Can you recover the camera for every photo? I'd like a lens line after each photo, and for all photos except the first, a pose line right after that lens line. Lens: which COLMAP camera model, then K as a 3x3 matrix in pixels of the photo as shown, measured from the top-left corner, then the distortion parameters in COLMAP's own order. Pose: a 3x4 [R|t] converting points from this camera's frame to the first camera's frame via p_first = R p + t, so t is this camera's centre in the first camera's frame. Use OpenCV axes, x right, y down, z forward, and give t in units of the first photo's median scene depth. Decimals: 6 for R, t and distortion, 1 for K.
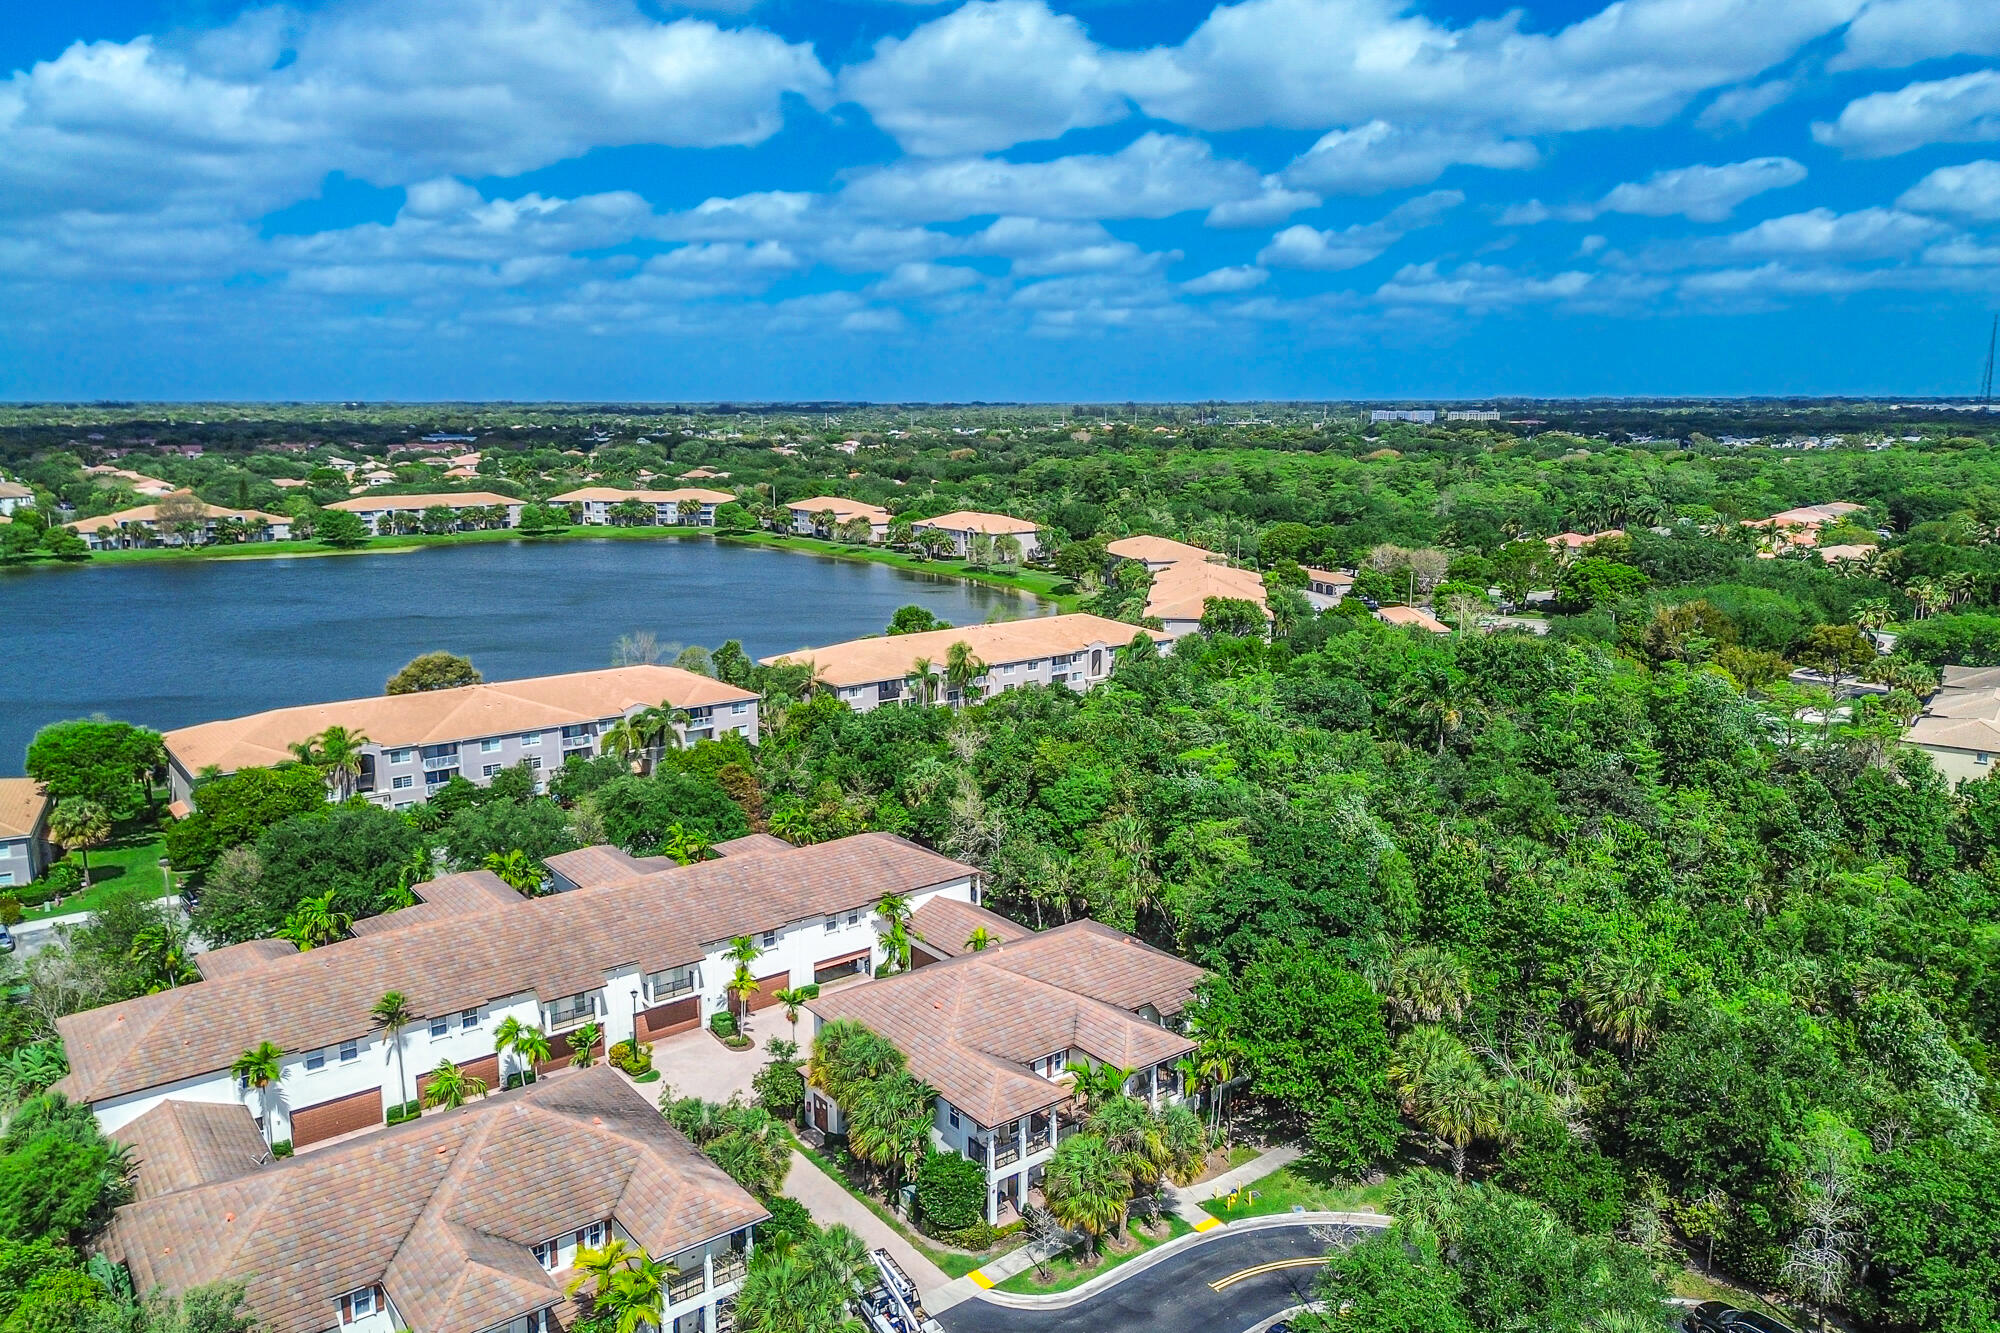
lens RADIAL K [[1380.0, 0, 1002.9], [0, 1380.0, 753.2], [0, 0, 1]] dist [0.030475, -0.004503]
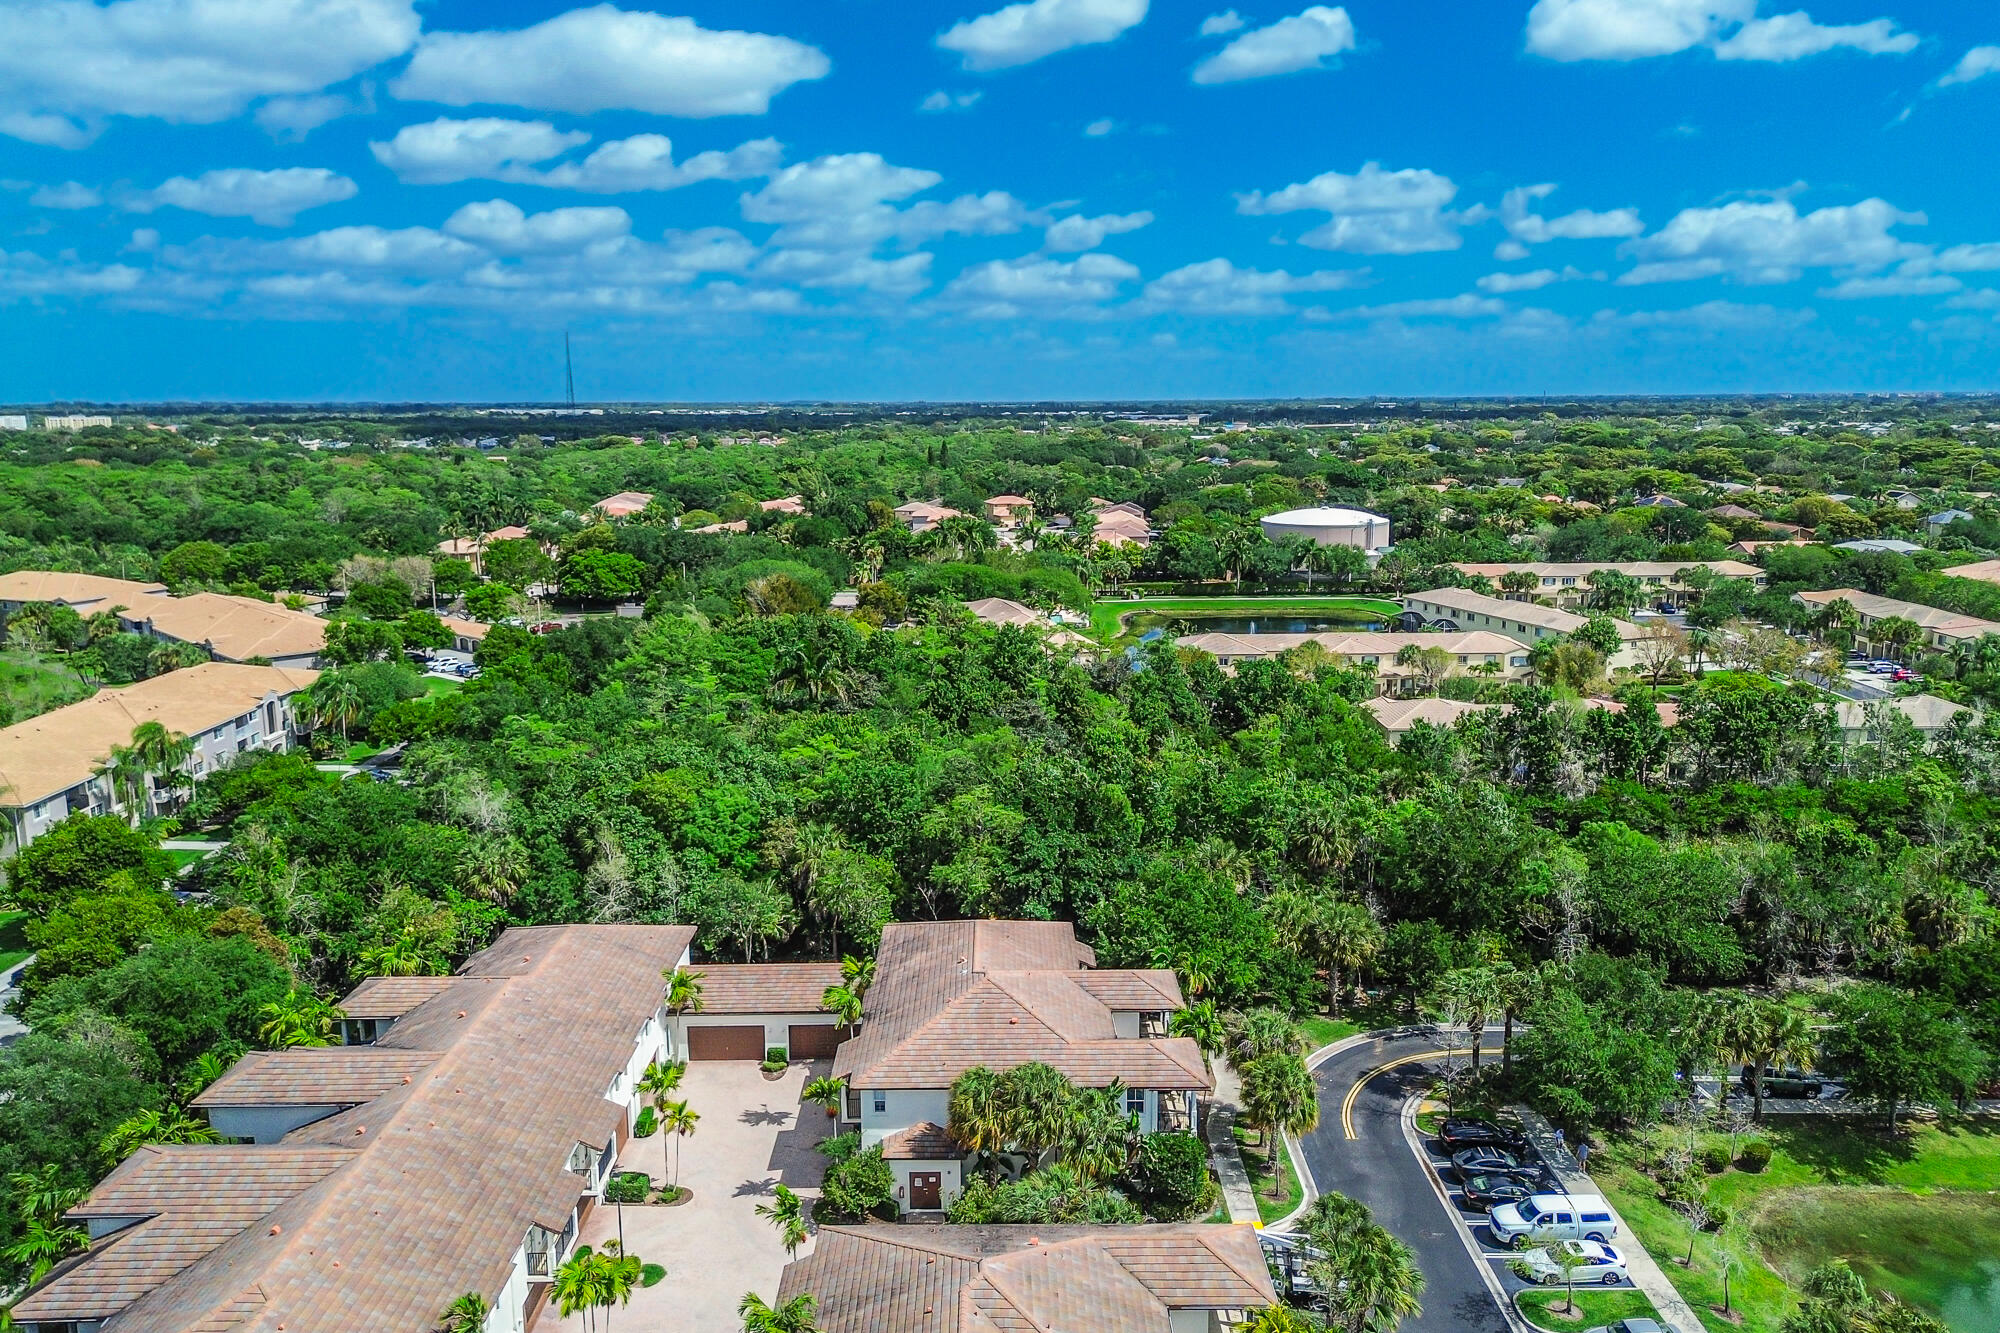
lens RADIAL K [[1411.4, 0, 995.1], [0, 1411.4, 715.8], [0, 0, 1]] dist [0.043386, -0.040268]
pose [[0.619185, -0.176554, 0.765139, -0.123548], [0.202127, 0.977397, 0.061962, -0.013457], [-0.758785, 0.116289, 0.640877, 0.059151]]
